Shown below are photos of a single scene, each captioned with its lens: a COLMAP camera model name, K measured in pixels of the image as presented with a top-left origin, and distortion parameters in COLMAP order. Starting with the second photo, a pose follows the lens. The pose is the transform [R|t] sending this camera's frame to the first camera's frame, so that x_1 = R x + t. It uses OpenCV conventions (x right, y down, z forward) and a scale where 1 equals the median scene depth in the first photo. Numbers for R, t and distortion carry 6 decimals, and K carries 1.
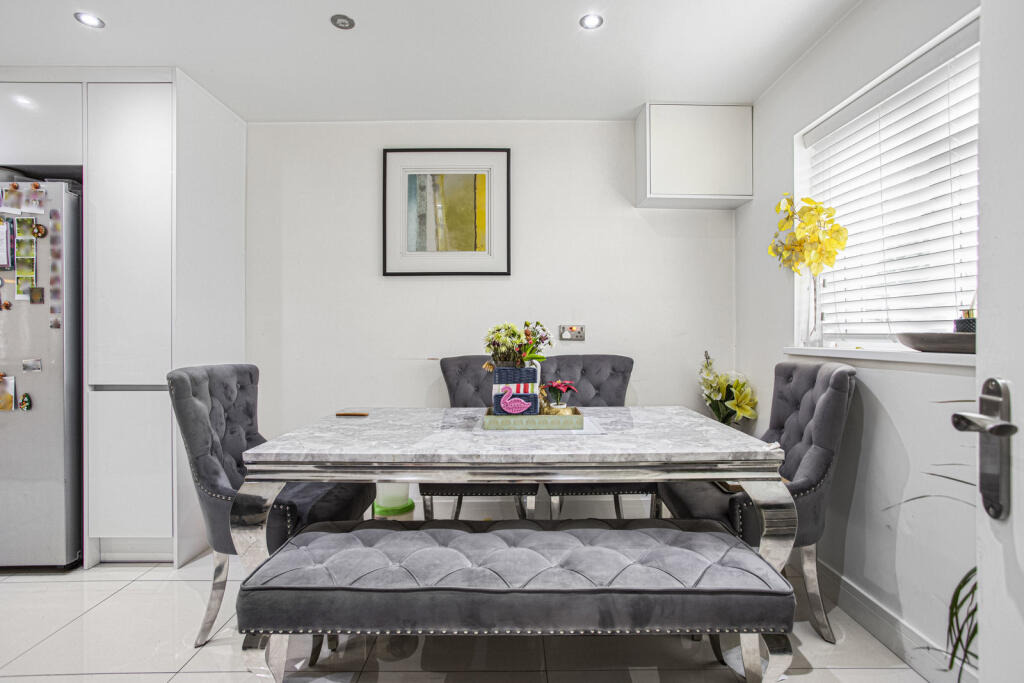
lens RADIAL K [[507.1, 0, 514.6], [0, 507.1, 338.9], [0, 0, 1]] dist [-0.057597, 0.035297]
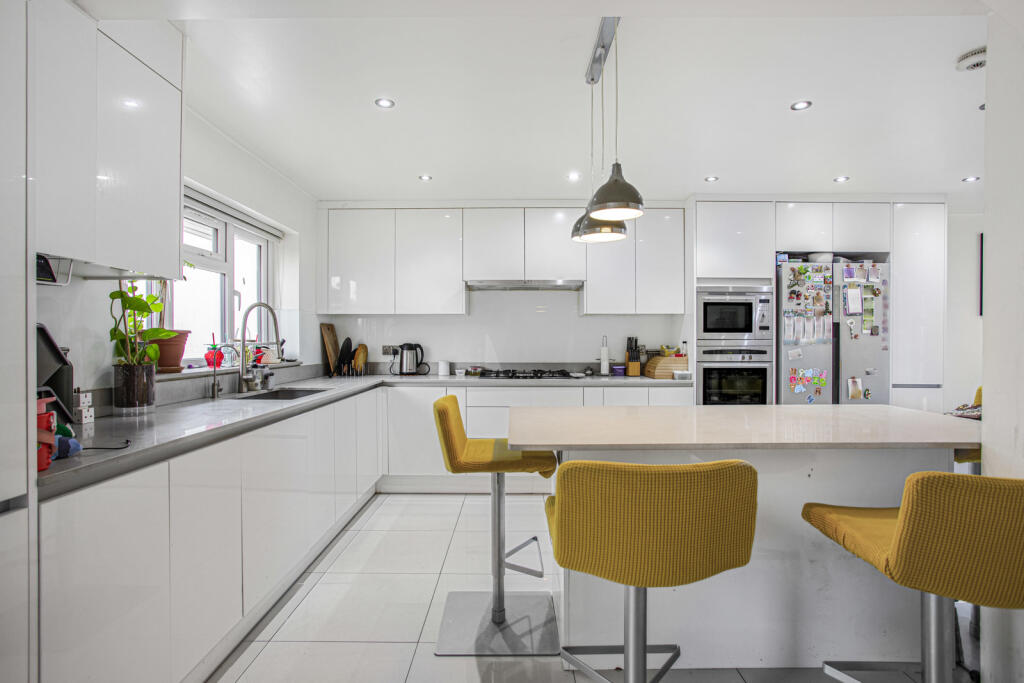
lens RADIAL K [[507.1, 0, 514.6], [0, 507.1, 338.9], [0, 0, 1]] dist [-0.057597, 0.035297]
pose [[0.999413, 0.006029, -0.033712, -2.141136], [-0.006613, 0.999830, -0.017238, -0.022413], [0.033603, 0.017451, 0.999283, -0.732218]]
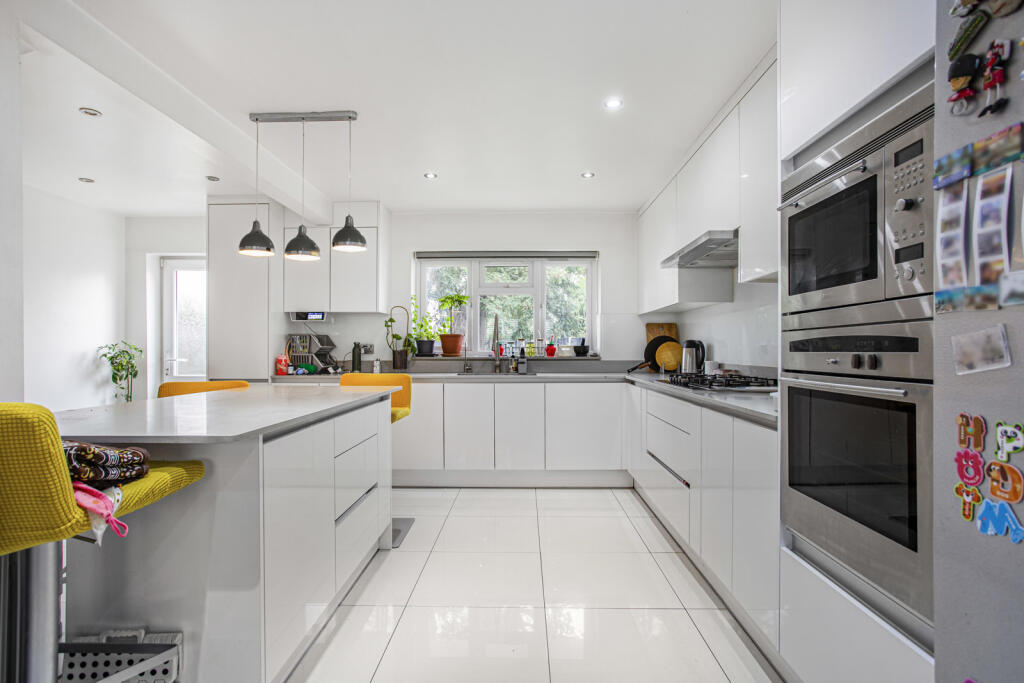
lens RADIAL K [[501.3, 0, 512.8], [0, 501.3, 347.3], [0, 0, 1]] dist [-0.100852, 0.085594]
pose [[-0.037094, -0.000182, -0.999312, -0.875616], [-0.011863, 0.999930, 0.000259, -0.004739], [0.999241, 0.011864, -0.037094, 0.679315]]
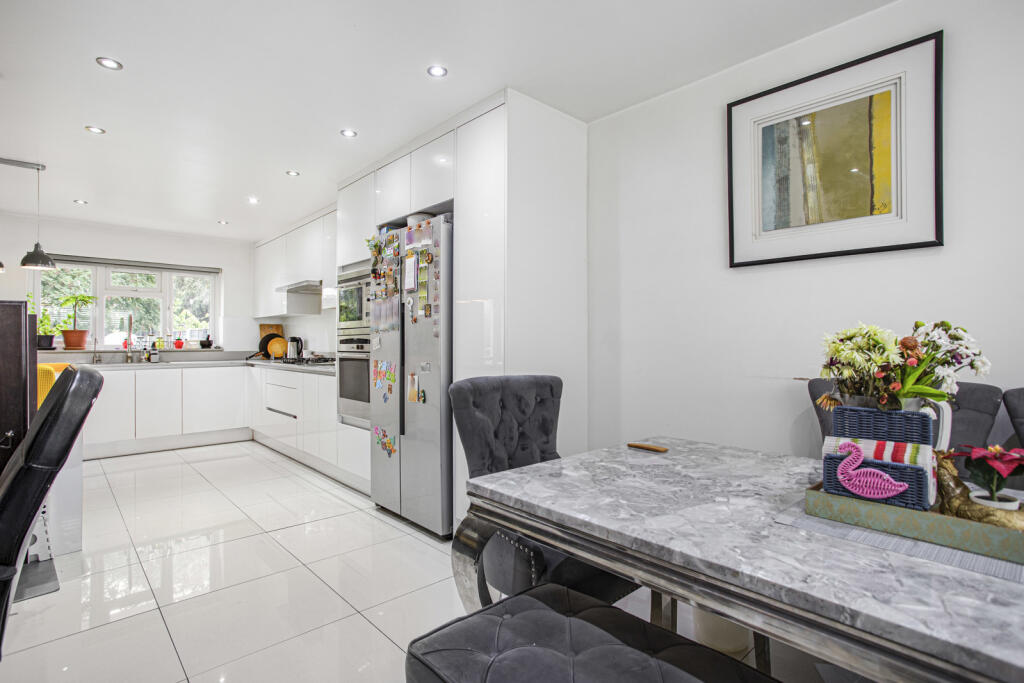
lens RADIAL K [[507.1, 0, 514.6], [0, 507.1, 338.9], [0, 0, 1]] dist [-0.057597, 0.035297]
pose [[0.674476, -0.002181, -0.738294, 0.108045], [-0.009200, 0.999893, -0.011359, -0.005906], [0.738240, 0.014454, 0.674383, 0.315277]]
